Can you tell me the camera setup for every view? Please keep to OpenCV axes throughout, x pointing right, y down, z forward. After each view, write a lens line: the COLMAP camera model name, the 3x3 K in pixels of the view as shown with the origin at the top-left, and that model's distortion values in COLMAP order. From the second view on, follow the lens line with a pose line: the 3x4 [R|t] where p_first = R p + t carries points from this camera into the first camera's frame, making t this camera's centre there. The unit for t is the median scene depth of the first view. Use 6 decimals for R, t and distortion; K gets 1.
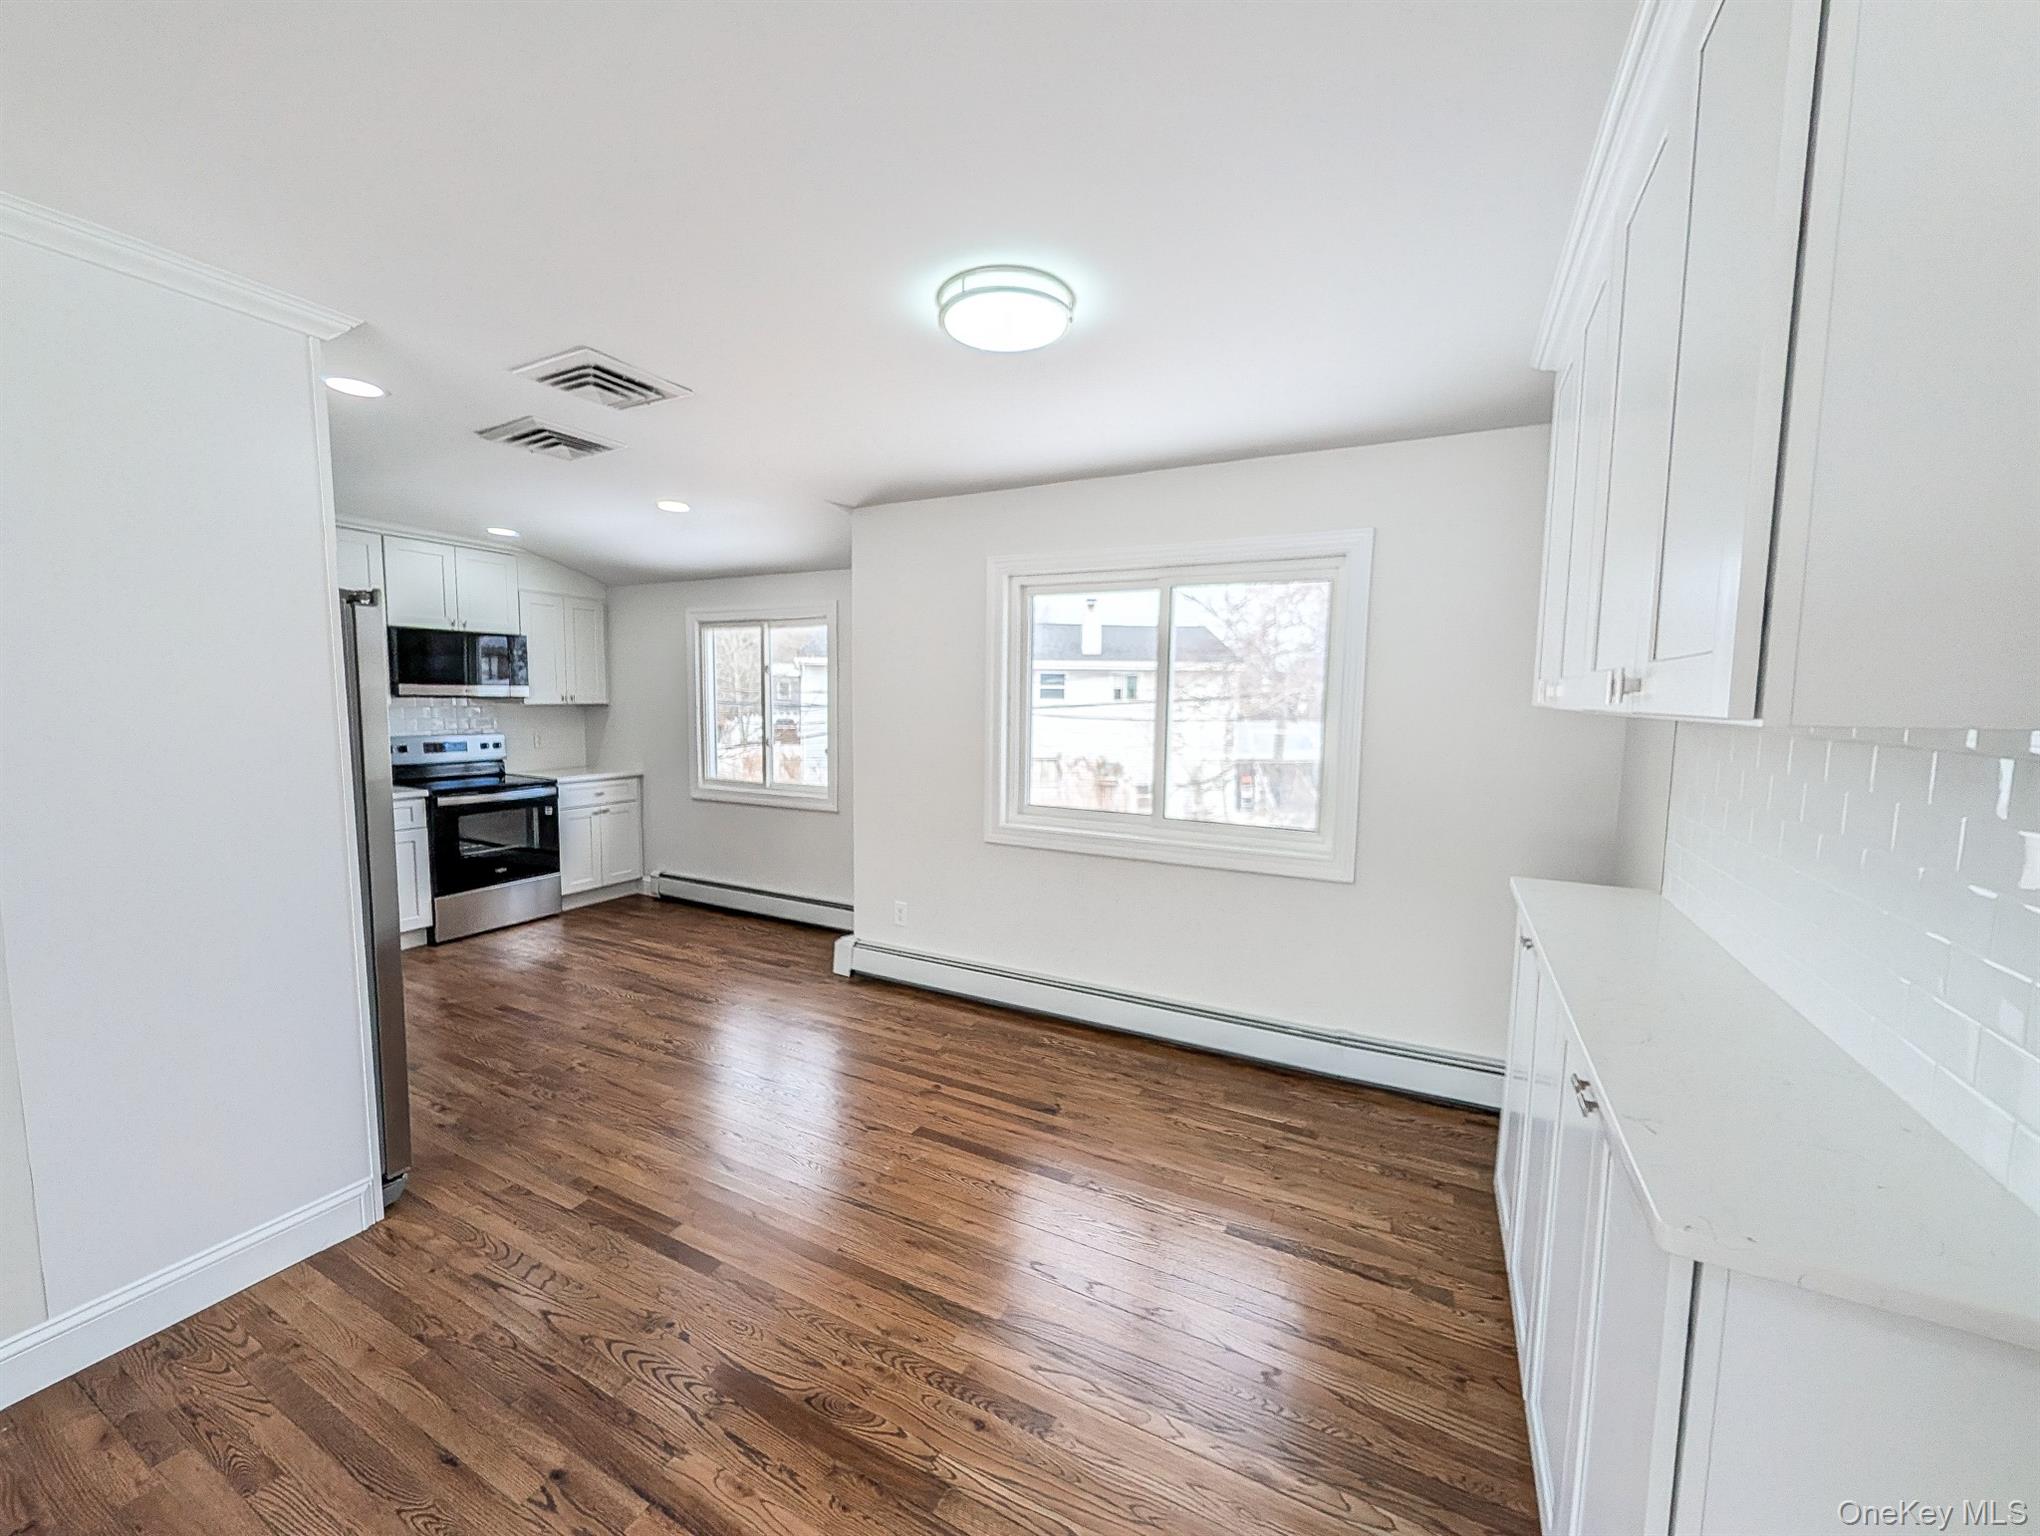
lens RADIAL K [[801.7, 0, 1011.8], [0, 801.7, 771.8], [0, 0, 1]] dist [0.001208, 0.000049]
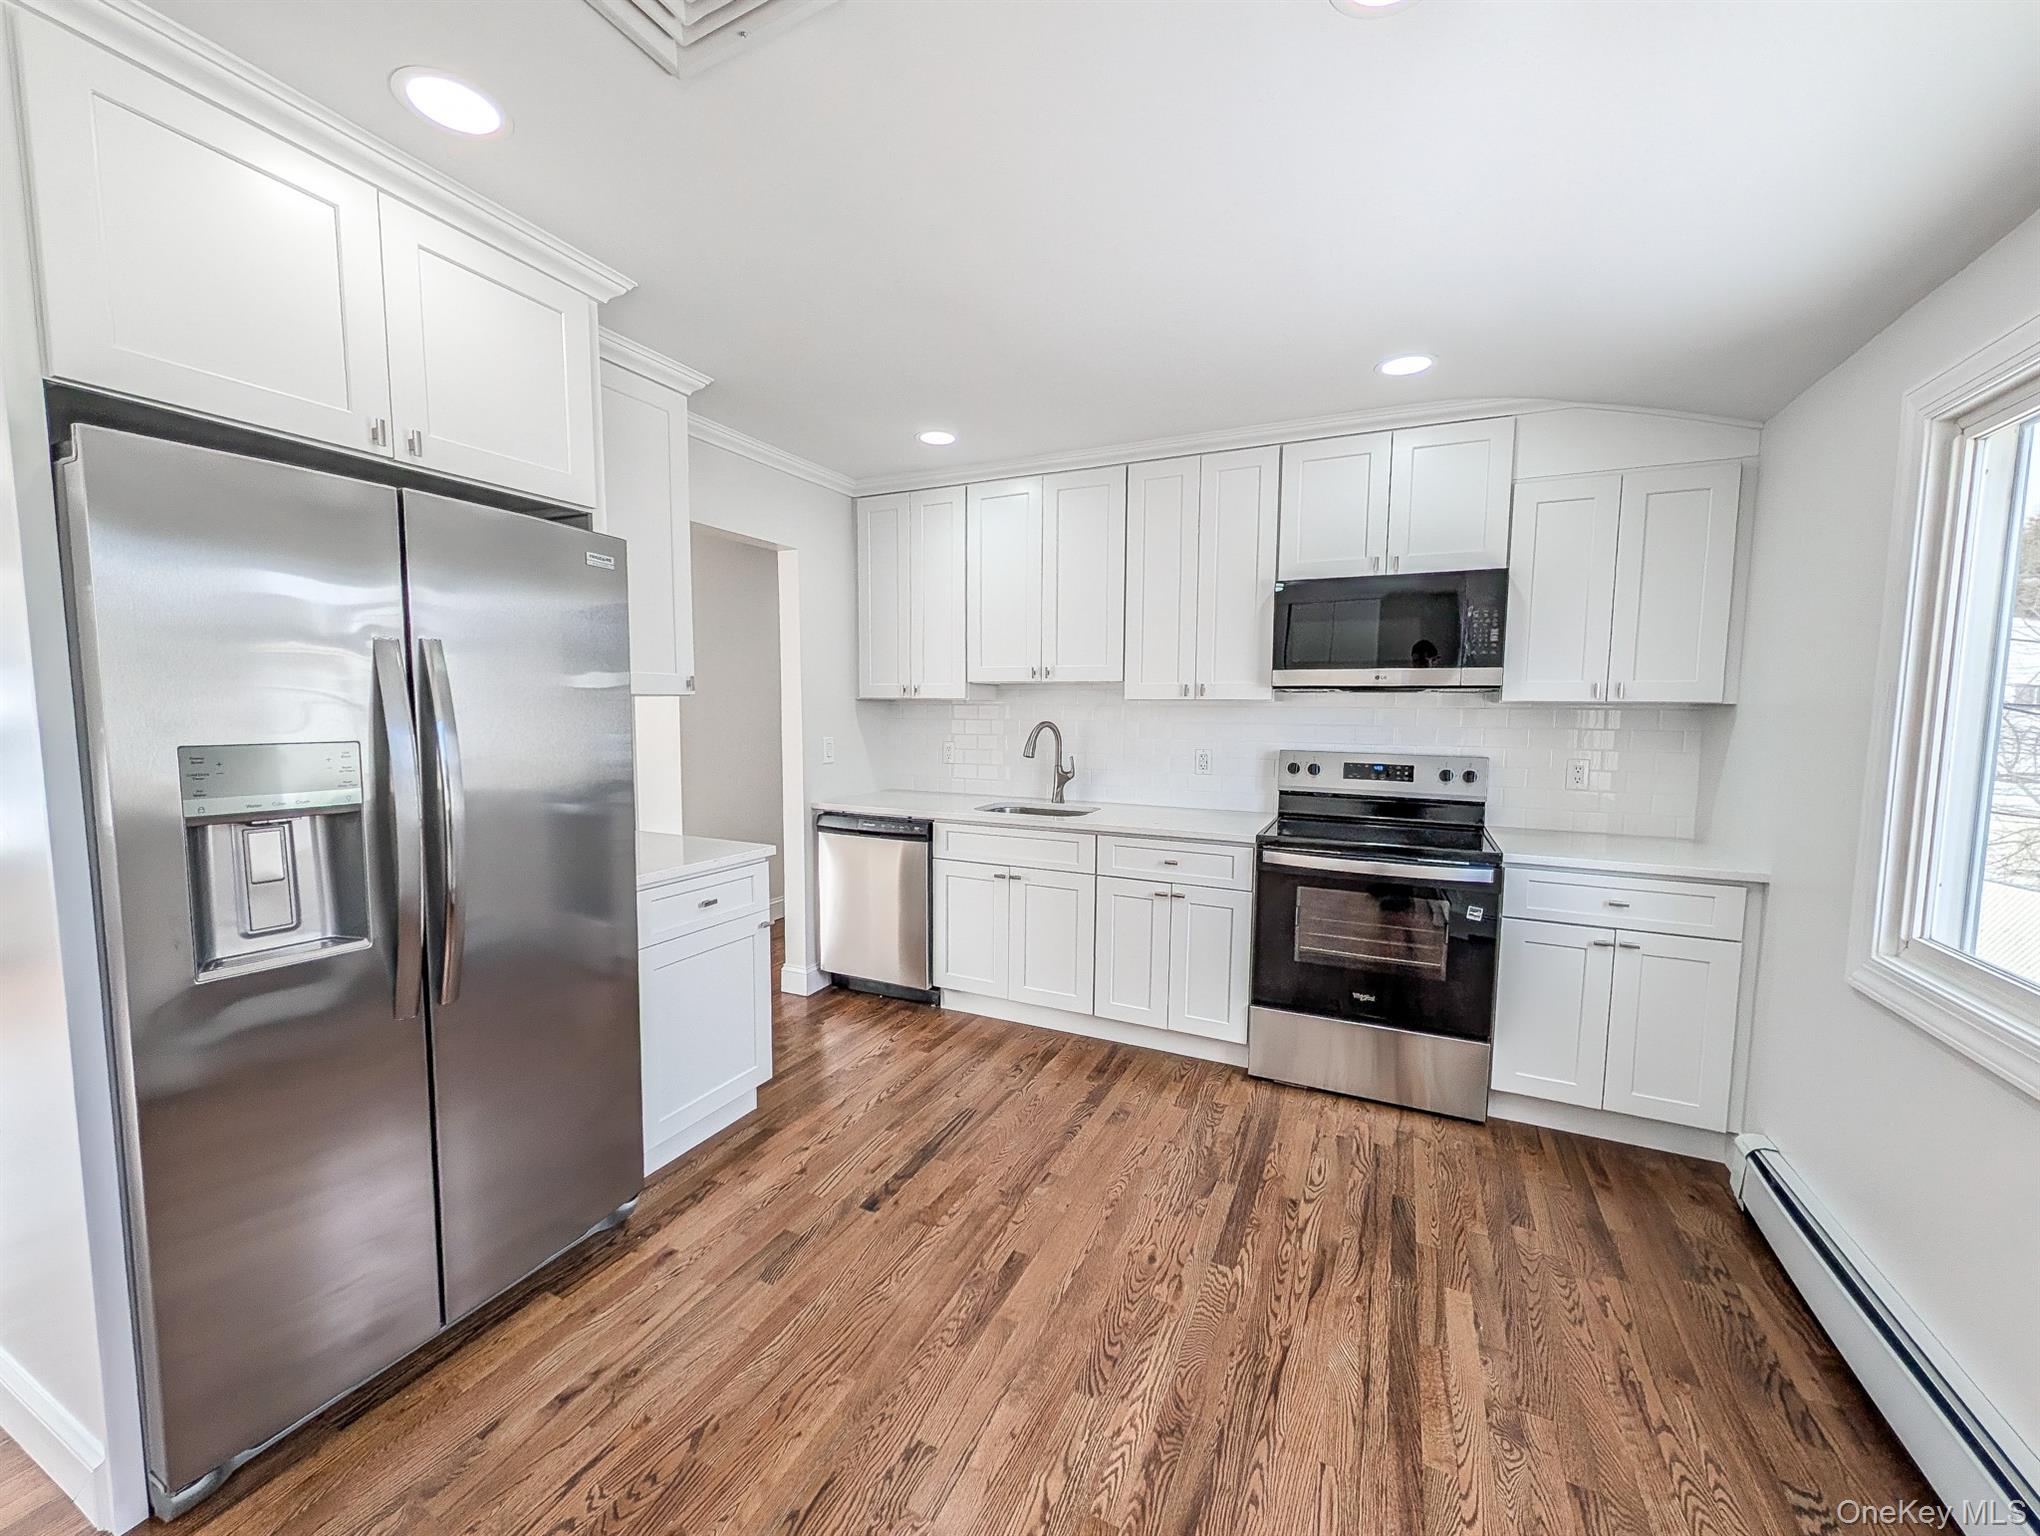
lens RADIAL K [[801.7, 0, 1011.8], [0, 801.7, 771.8], [0, 0, 1]] dist [0.001208, 0.000049]
pose [[0.034636, 0.072716, -0.996751, -0.098703], [-0.102398, 0.992359, 0.068838, -0.043854], [0.994140, 0.099682, 0.041817, 0.690942]]
